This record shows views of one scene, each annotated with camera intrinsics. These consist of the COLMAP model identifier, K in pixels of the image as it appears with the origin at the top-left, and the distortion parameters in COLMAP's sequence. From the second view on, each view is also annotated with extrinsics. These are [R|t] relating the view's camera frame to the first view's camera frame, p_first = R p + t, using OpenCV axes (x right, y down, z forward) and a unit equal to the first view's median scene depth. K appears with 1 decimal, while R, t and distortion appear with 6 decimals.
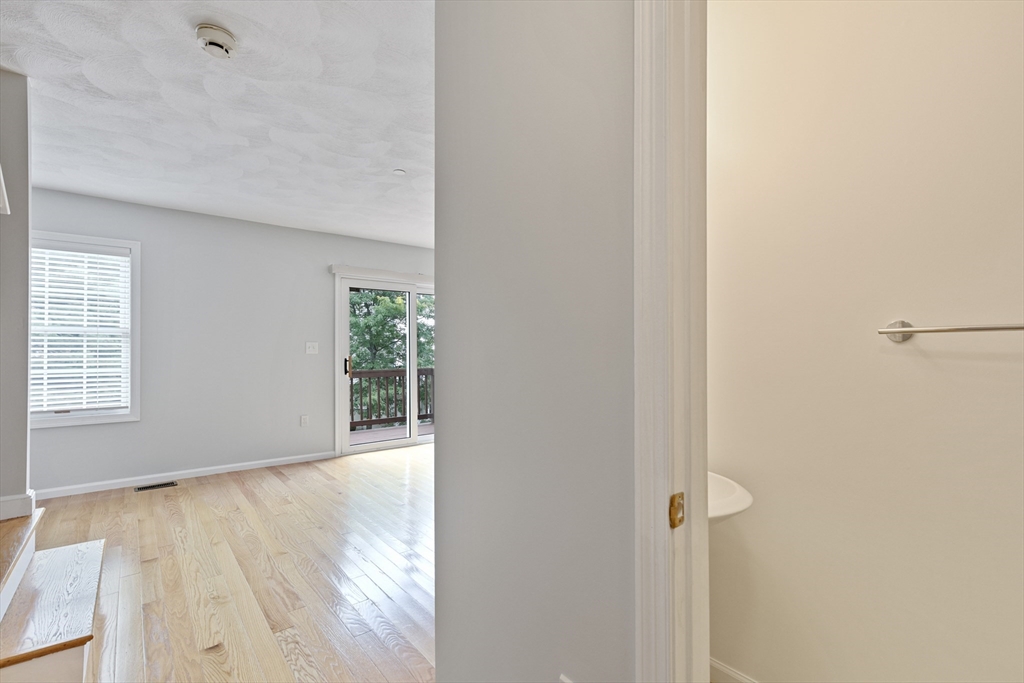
lens RADIAL K [[464.8, 0, 509.6], [0, 464.8, 343.4], [0, 0, 1]] dist [-0.000271, 0.000001]
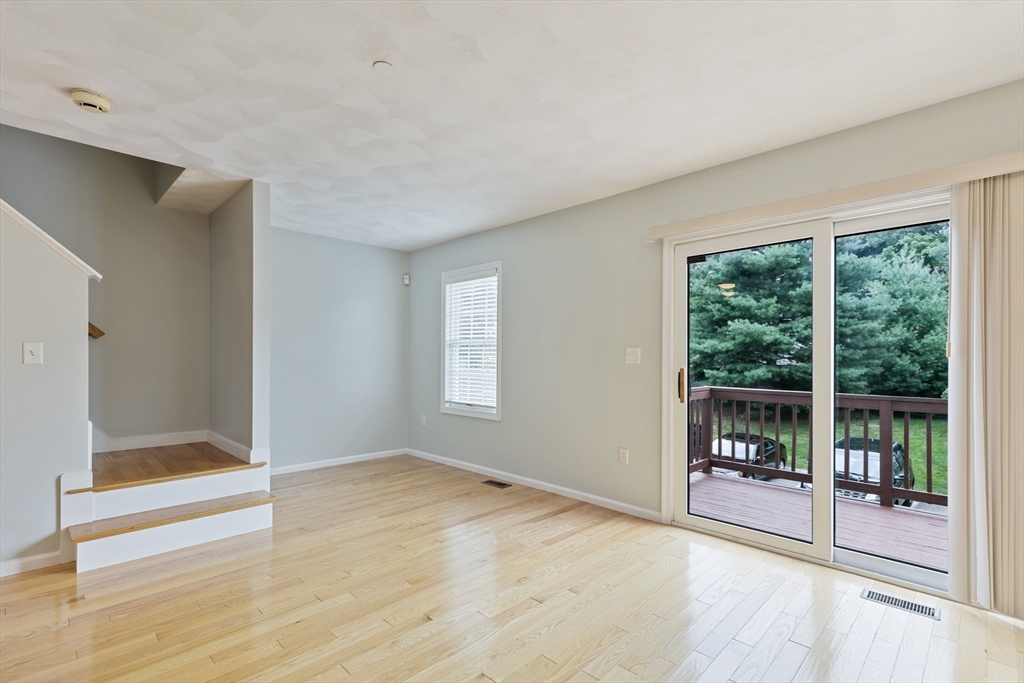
lens RADIAL K [[472.1, 0, 511.4], [0, 472.1, 358.2], [0, 0, 1]] dist [0.007952, 0.000112]
pose [[0.108069, 0.002085, -0.994141, 0.333124], [0.006732, 0.999973, 0.002830, 0.012957], [0.994121, -0.006999, 0.108052, 0.914893]]
